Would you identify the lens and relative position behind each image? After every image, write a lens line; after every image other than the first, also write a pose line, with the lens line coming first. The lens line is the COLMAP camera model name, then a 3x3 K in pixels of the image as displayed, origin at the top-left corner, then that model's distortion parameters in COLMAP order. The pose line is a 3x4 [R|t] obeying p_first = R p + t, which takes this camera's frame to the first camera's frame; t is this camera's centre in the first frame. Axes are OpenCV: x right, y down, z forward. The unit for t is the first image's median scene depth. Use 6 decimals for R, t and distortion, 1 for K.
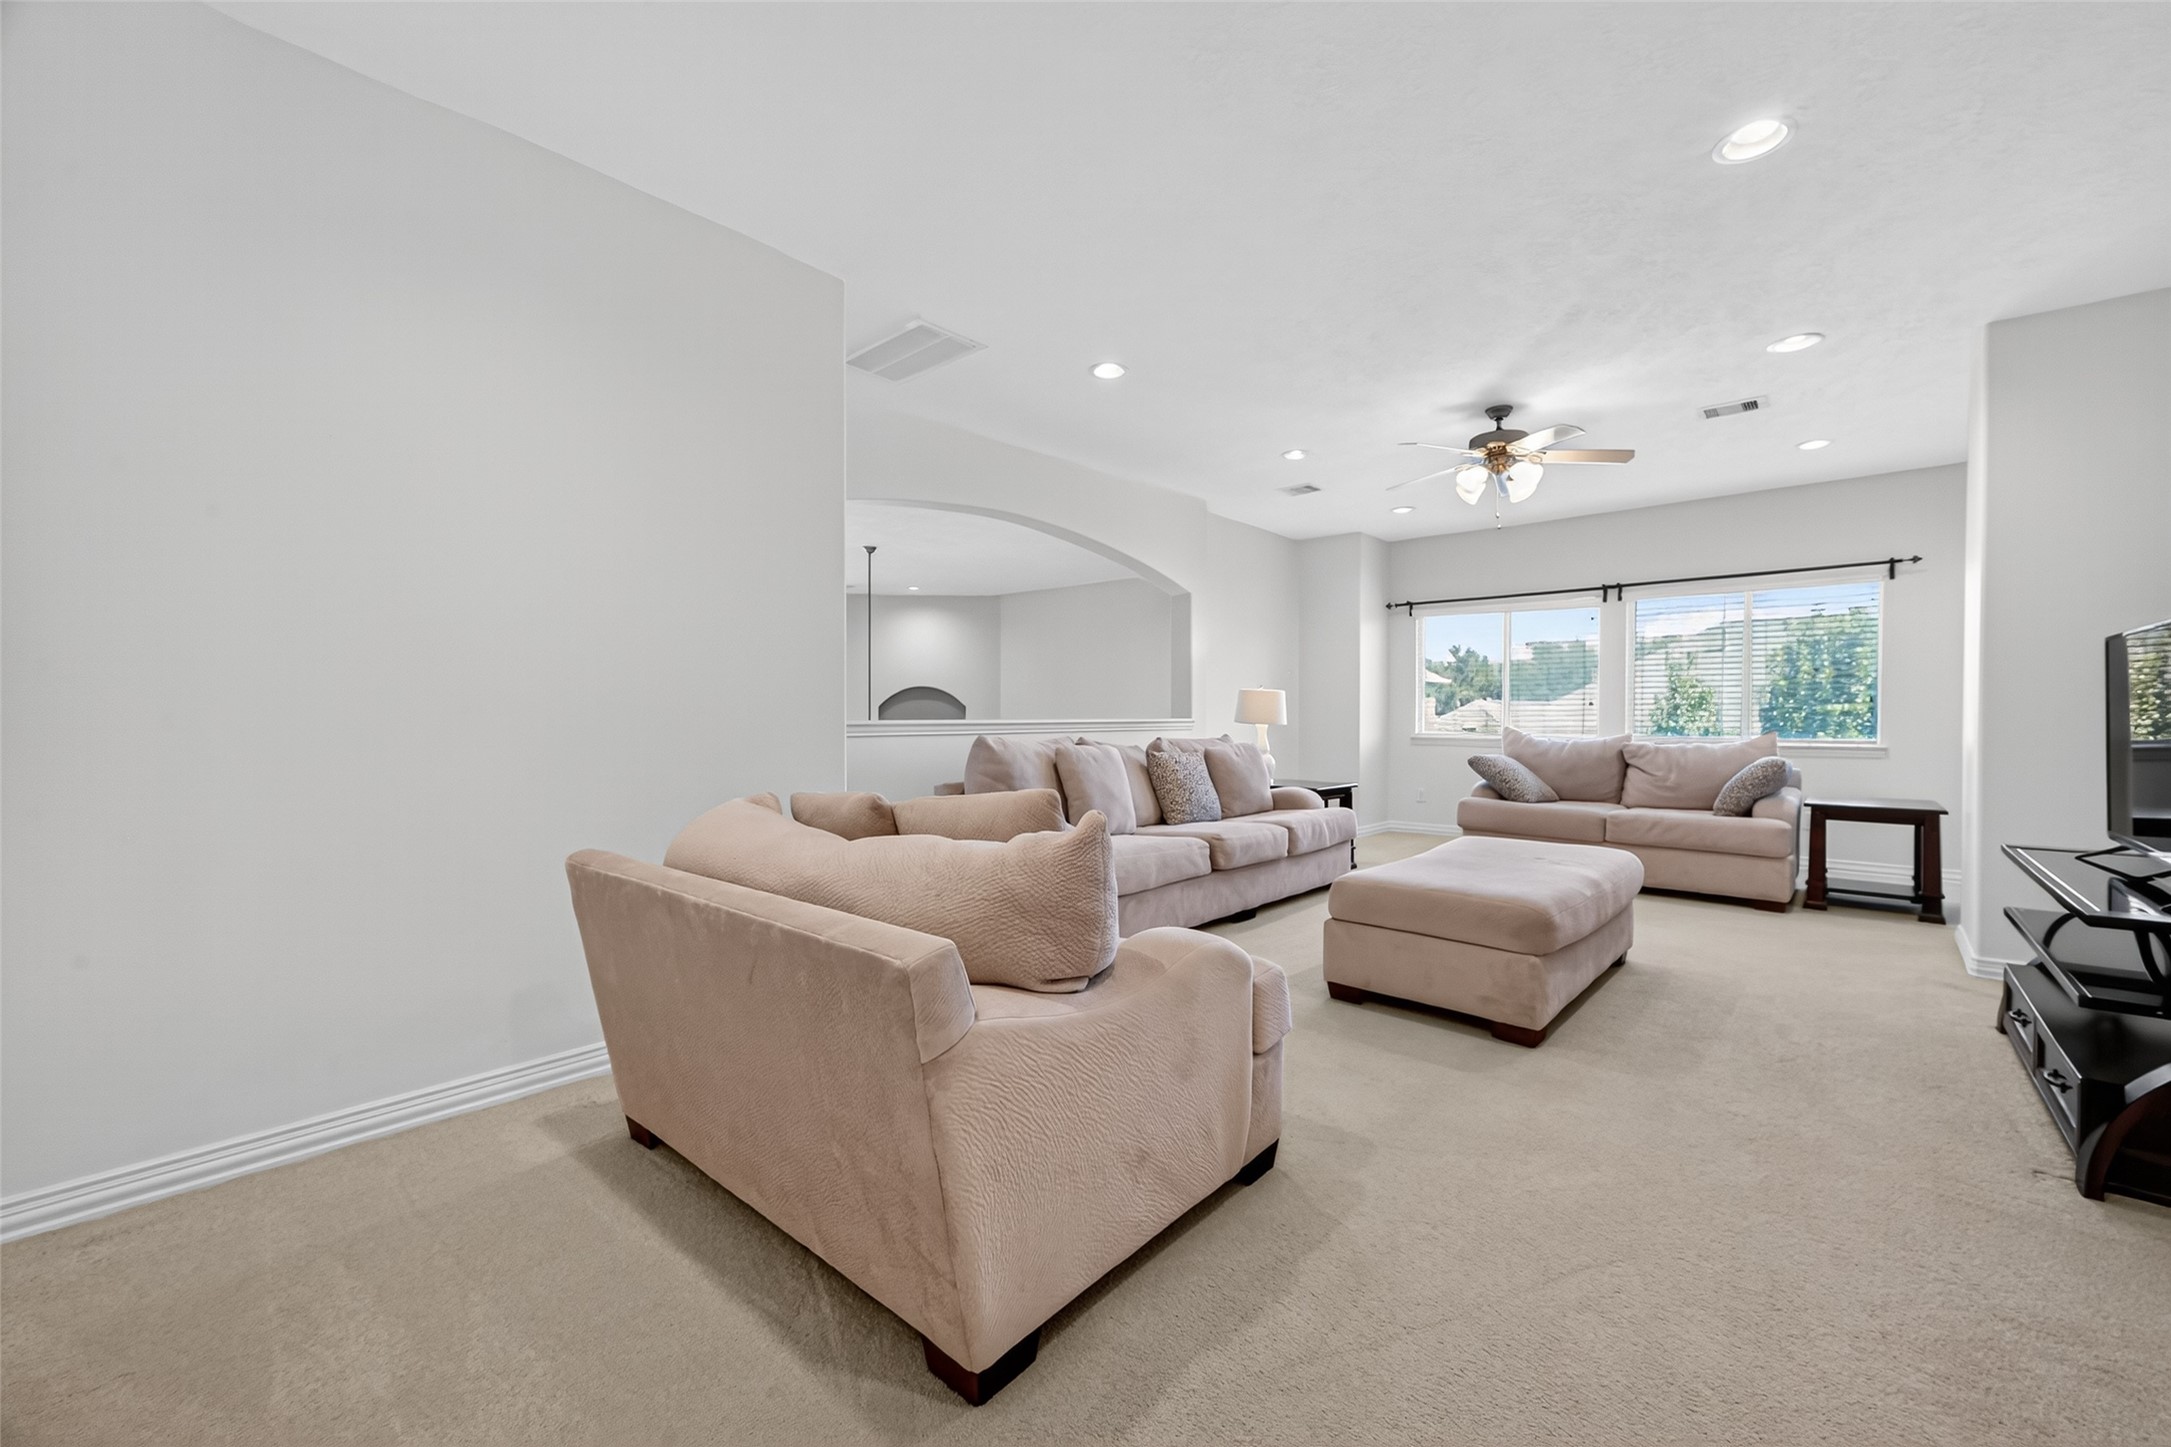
lens RADIAL K [[859.7, 0, 1088.8], [0, 859.7, 723.3], [0, 0, 1]] dist [-0.000774, 0.000034]
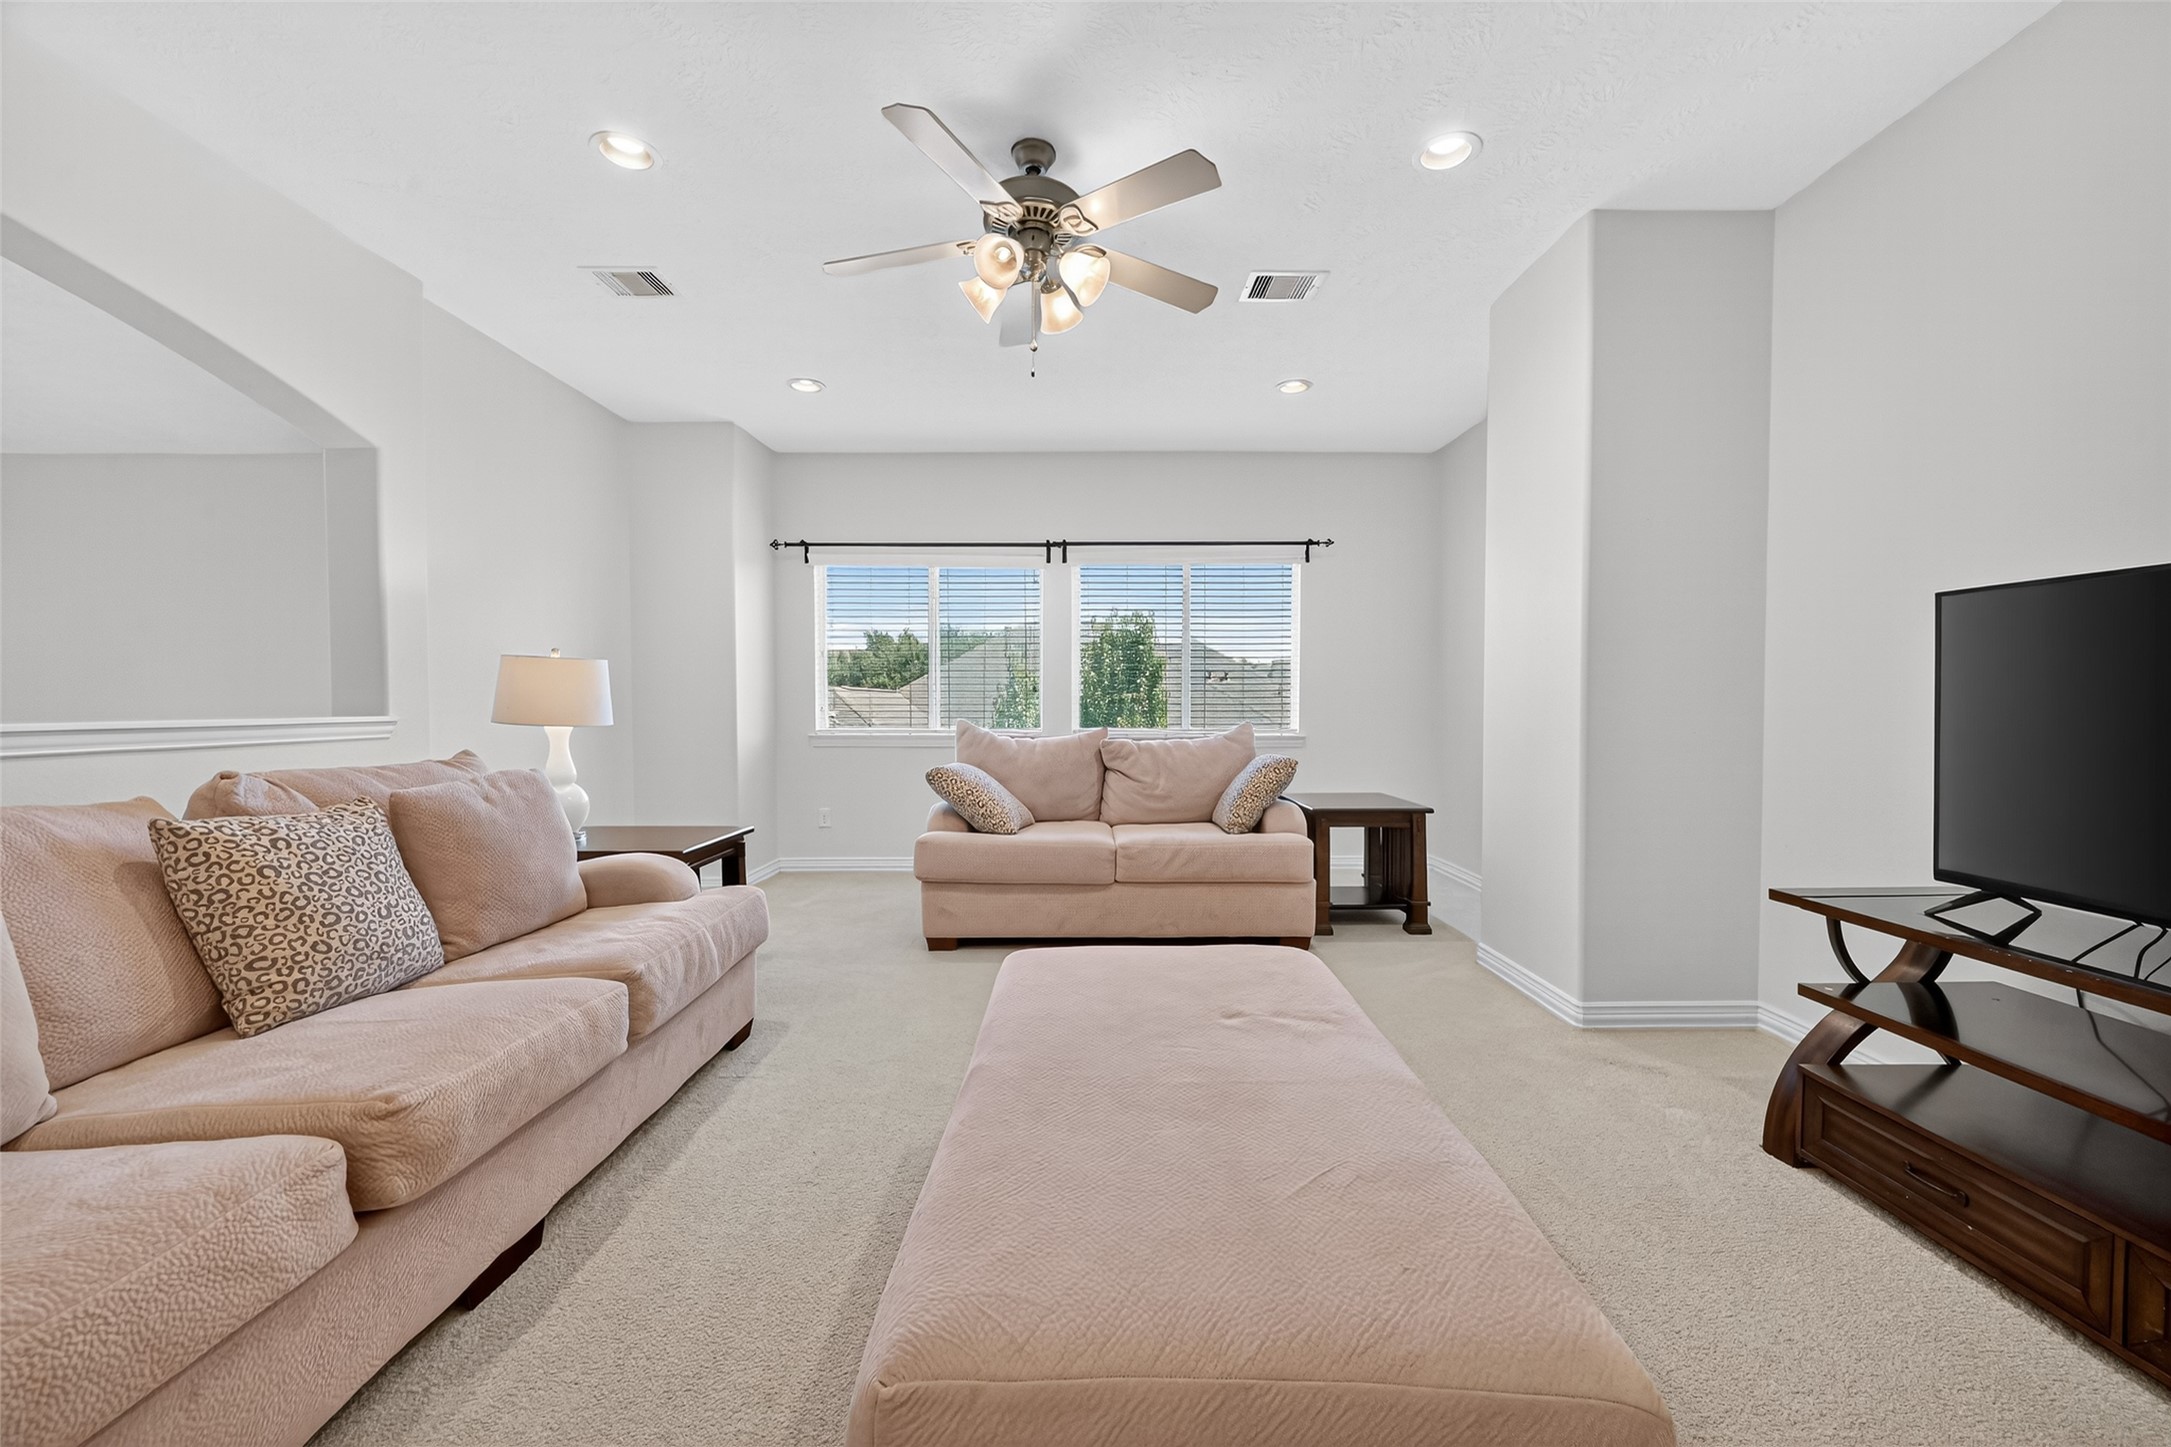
lens RADIAL K [[859.7, 0, 1088.8], [0, 859.7, 723.3], [0, 0, 1]] dist [-0.000774, 0.000034]
pose [[0.737523, -0.020037, 0.675024, 0.098921], [0.010730, 0.999781, 0.017953, -0.006337], [-0.675236, -0.005998, 0.737577, 0.454169]]
